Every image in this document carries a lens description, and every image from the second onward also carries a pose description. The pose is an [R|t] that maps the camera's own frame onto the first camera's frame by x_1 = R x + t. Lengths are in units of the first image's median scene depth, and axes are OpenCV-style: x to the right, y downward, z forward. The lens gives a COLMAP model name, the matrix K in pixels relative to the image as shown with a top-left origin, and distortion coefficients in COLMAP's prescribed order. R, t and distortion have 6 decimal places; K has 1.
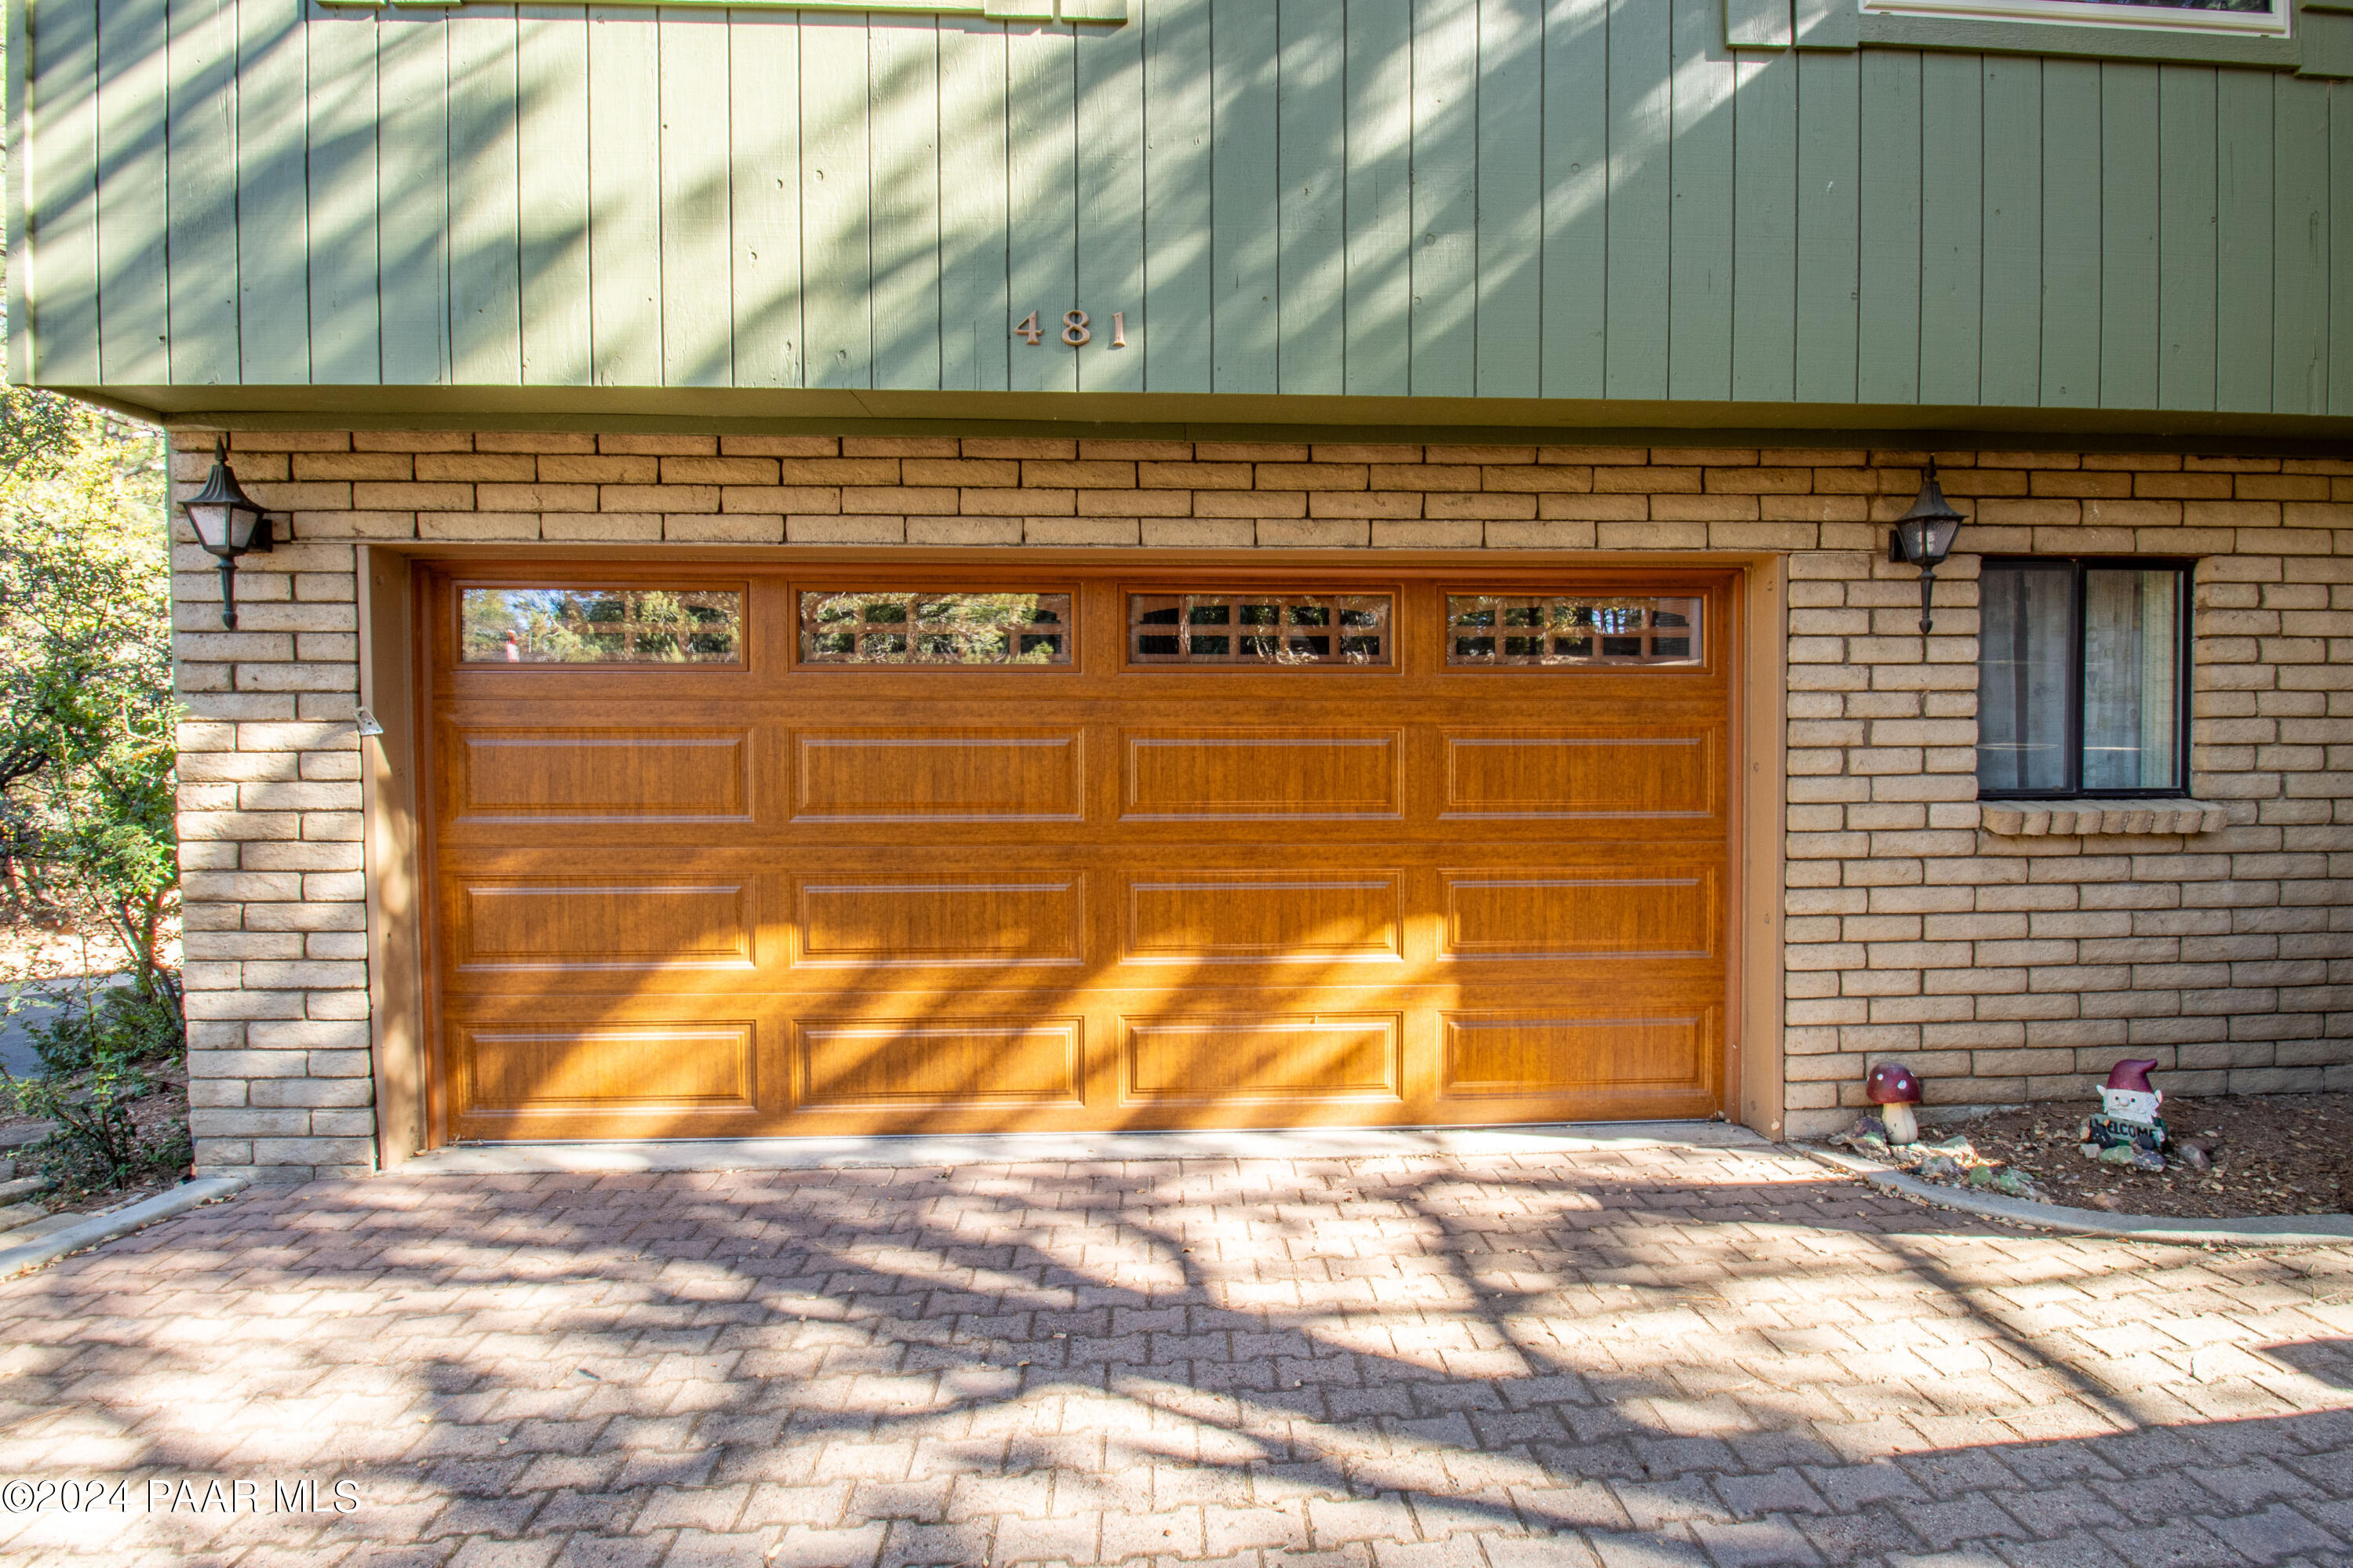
lens RADIAL K [[1131.2, 0, 1175.4], [0, 1131.2, 748.3], [0, 0, 1]] dist [-0.008960, -0.003990]
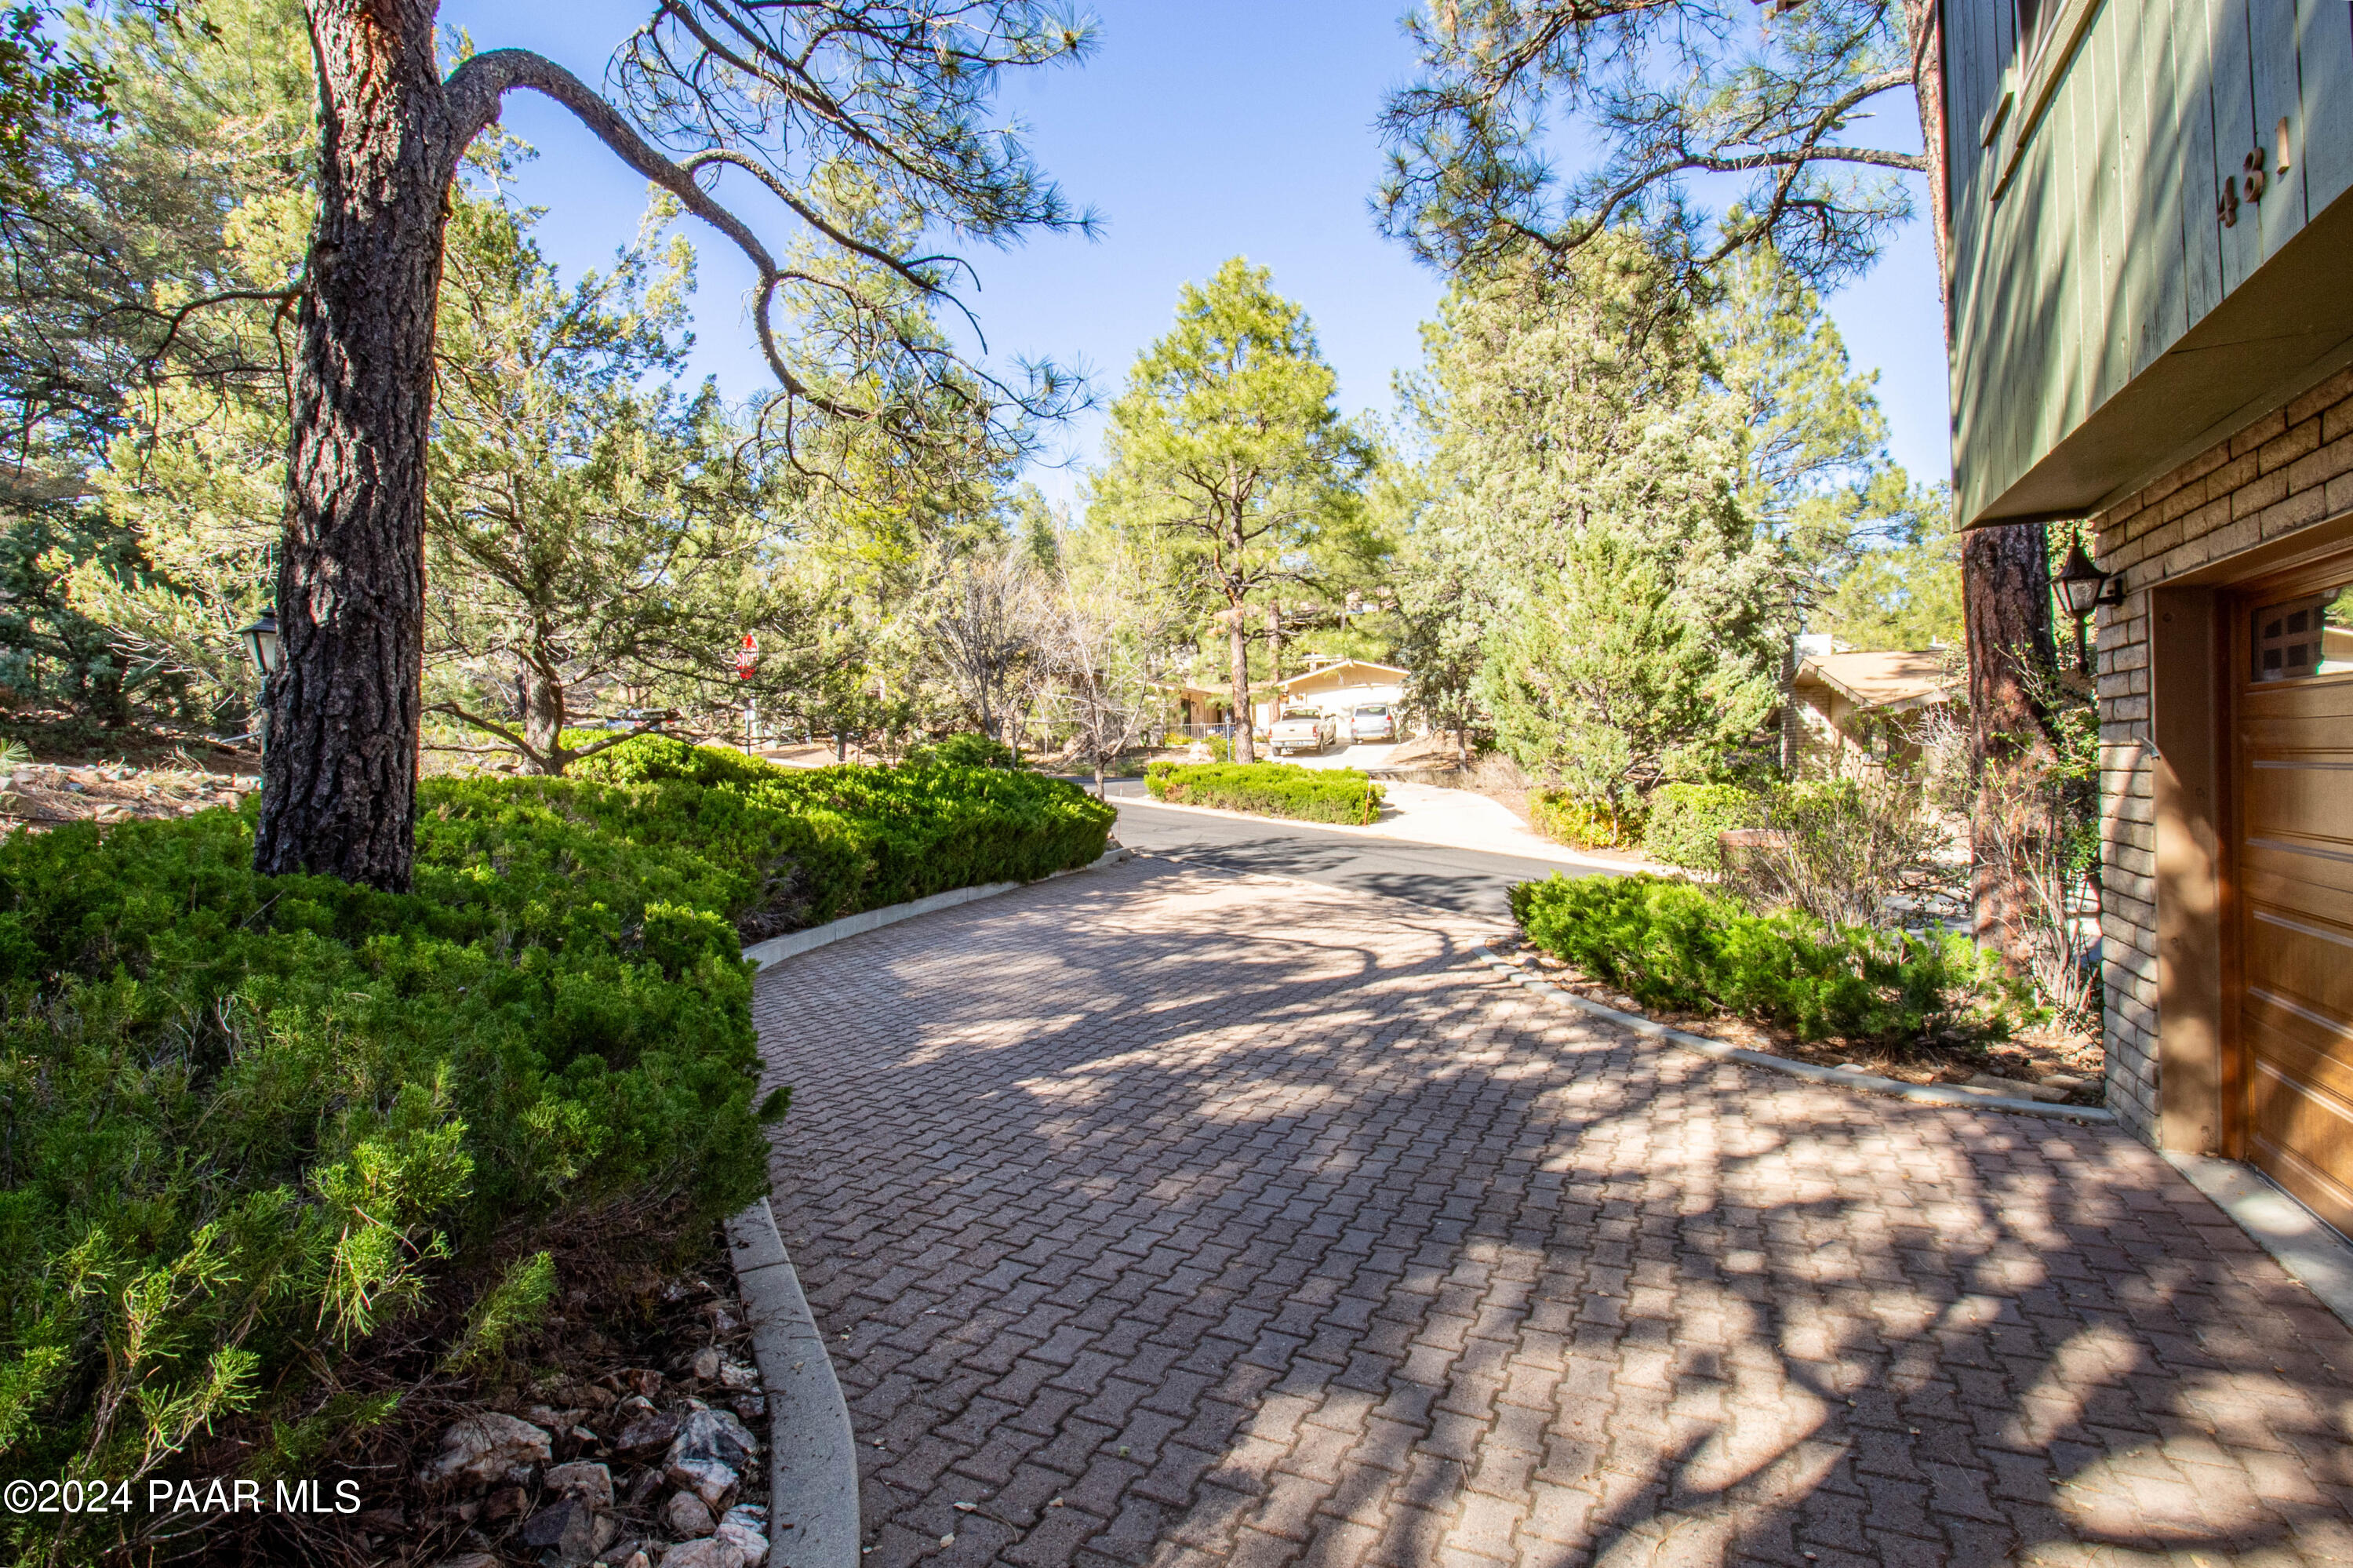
lens RADIAL K [[1131.4, 0, 1181.0], [0, 1131.4, 781.7], [0, 0, 1]] dist [-0.008960, -0.003990]
pose [[-0.474287, 0.018483, -0.880176, 0.716939], [0.010883, 0.999826, 0.015132, -0.009987], [0.880303, -0.002402, -0.474406, 0.669301]]
